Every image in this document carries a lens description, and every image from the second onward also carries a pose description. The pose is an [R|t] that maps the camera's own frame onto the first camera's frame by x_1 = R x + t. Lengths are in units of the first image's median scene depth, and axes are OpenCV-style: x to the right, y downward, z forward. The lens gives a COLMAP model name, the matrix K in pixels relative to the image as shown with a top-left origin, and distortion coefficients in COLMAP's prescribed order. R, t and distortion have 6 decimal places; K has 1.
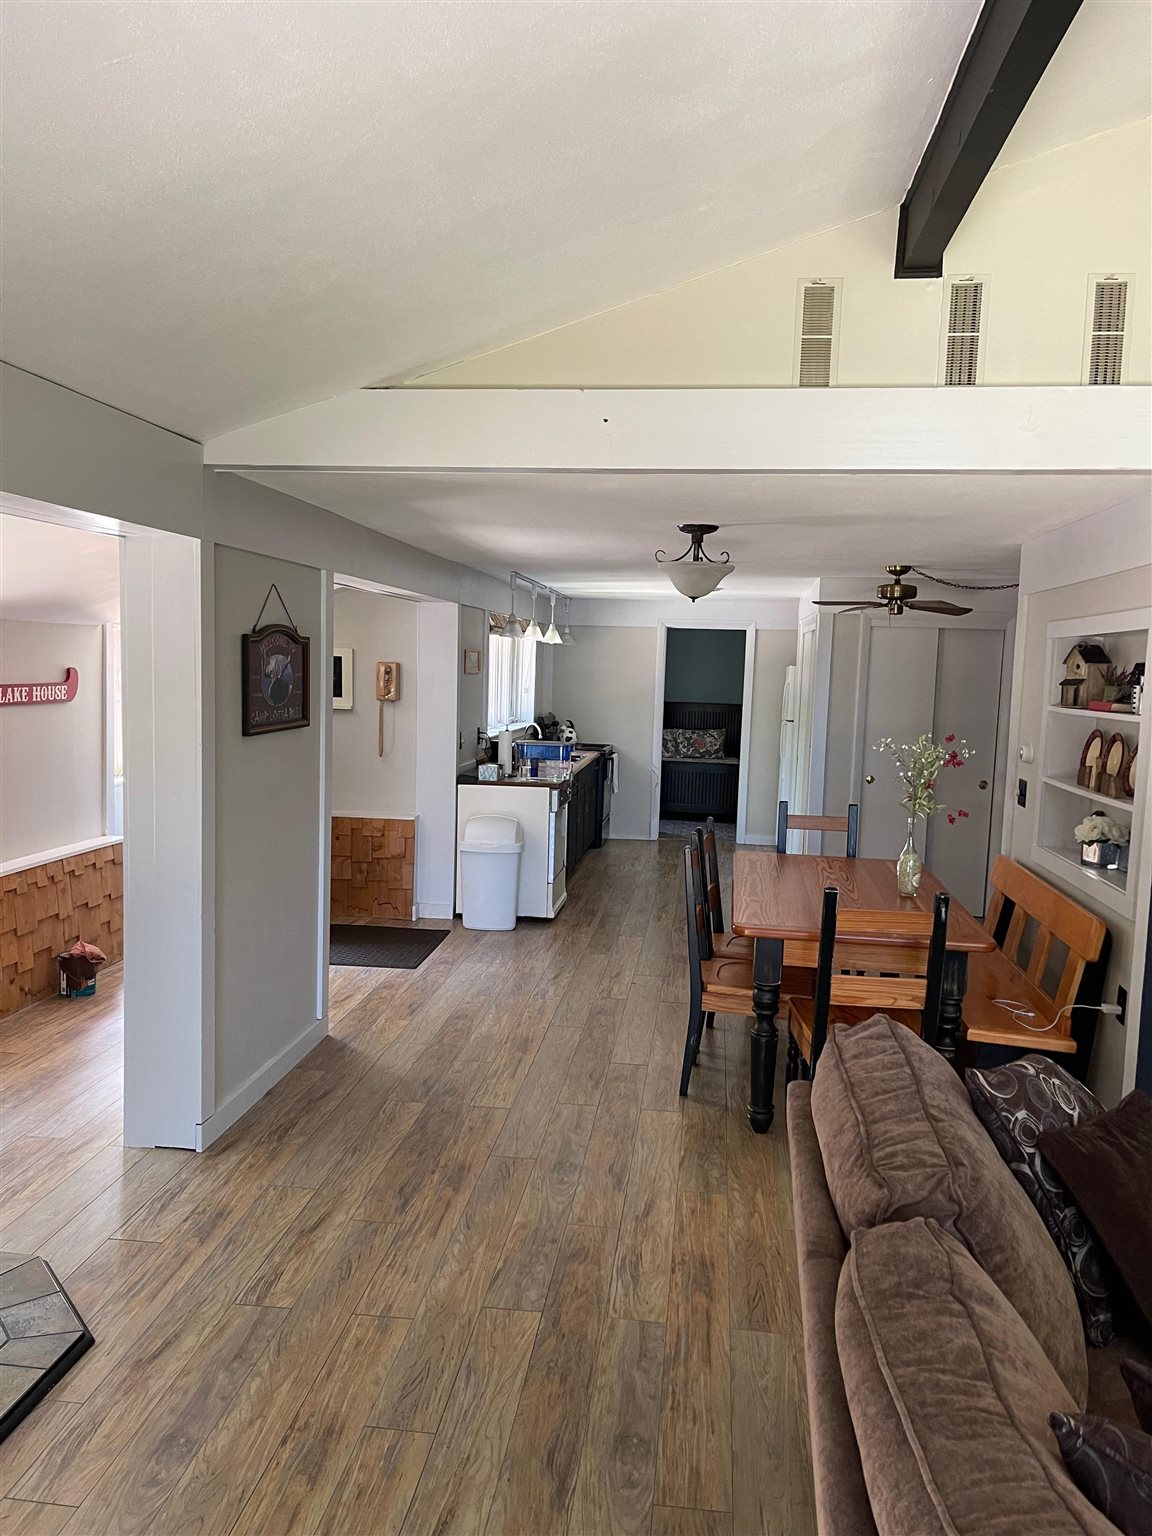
lens RADIAL K [[1167.5, 0, 575.9], [0, 1167.5, 778.6], [0, 0, 1]] dist [0.058534, -0.081980]
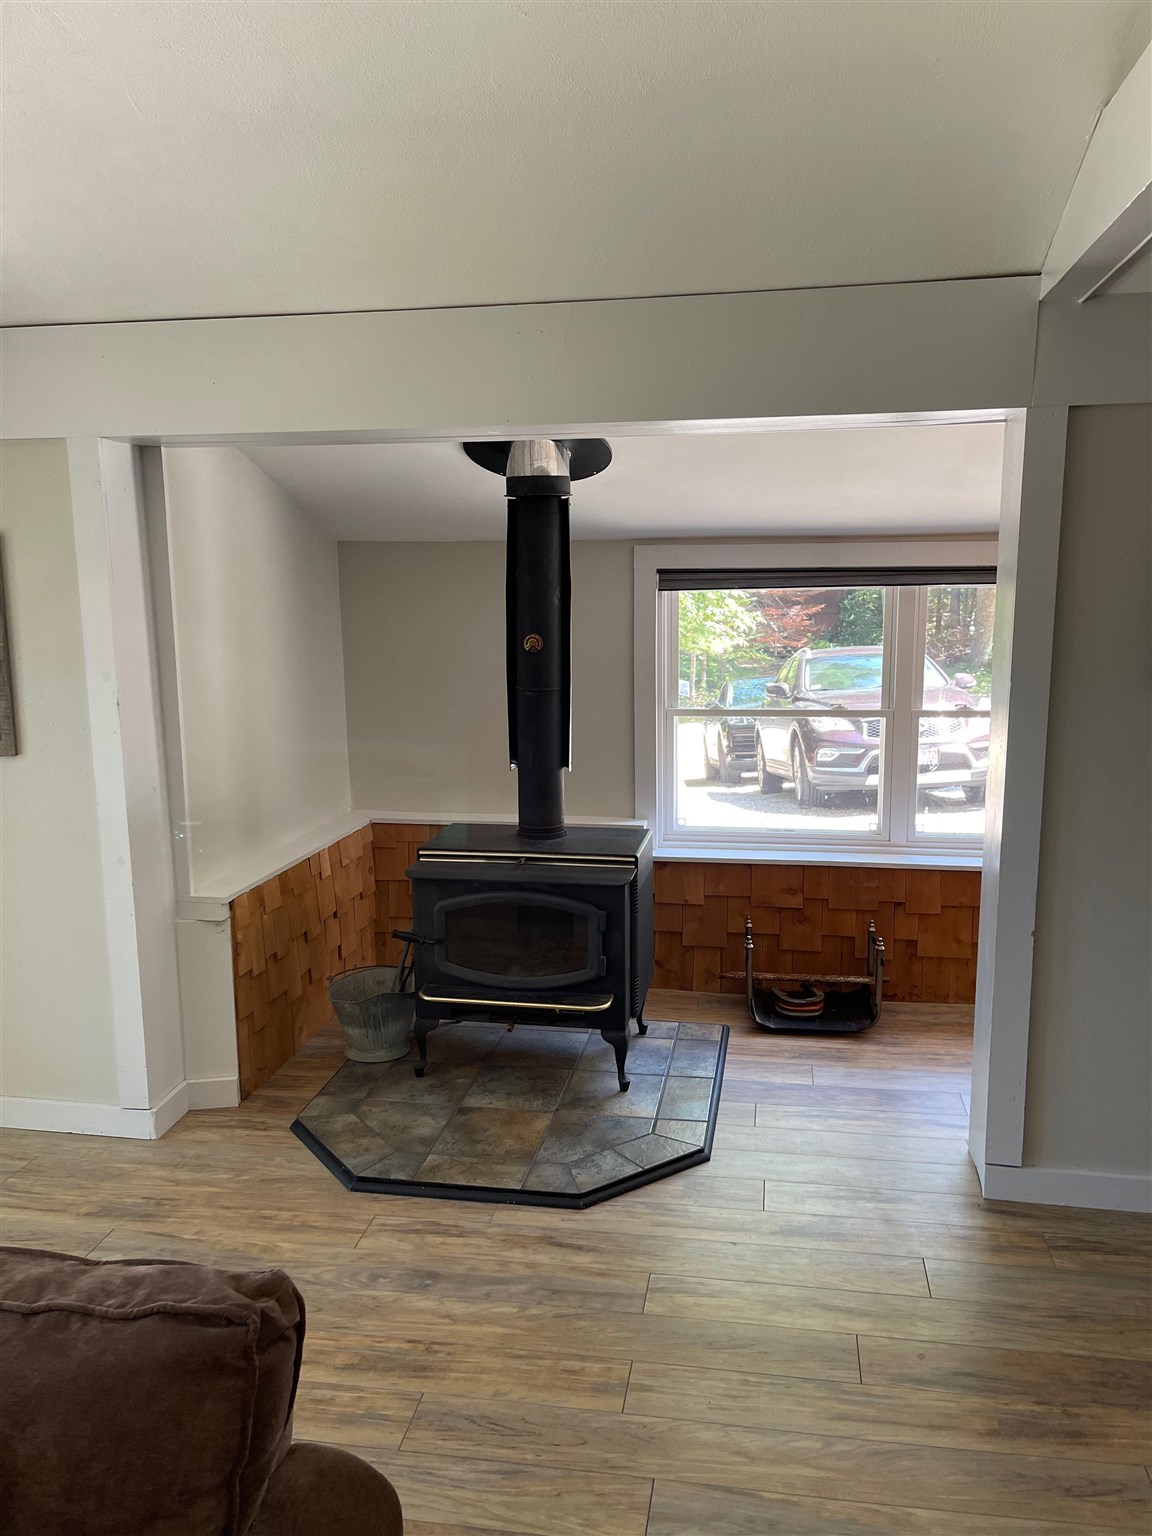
lens RADIAL K [[1167.5, 0, 575.9], [0, 1167.5, 778.6], [0, 0, 1]] dist [0.058534, -0.081980]
pose [[-0.054725, 0.145811, -0.987798, 0.586446], [-0.096804, 0.983845, 0.150590, -0.068527], [0.993798, 0.103864, -0.039726, 0.984312]]
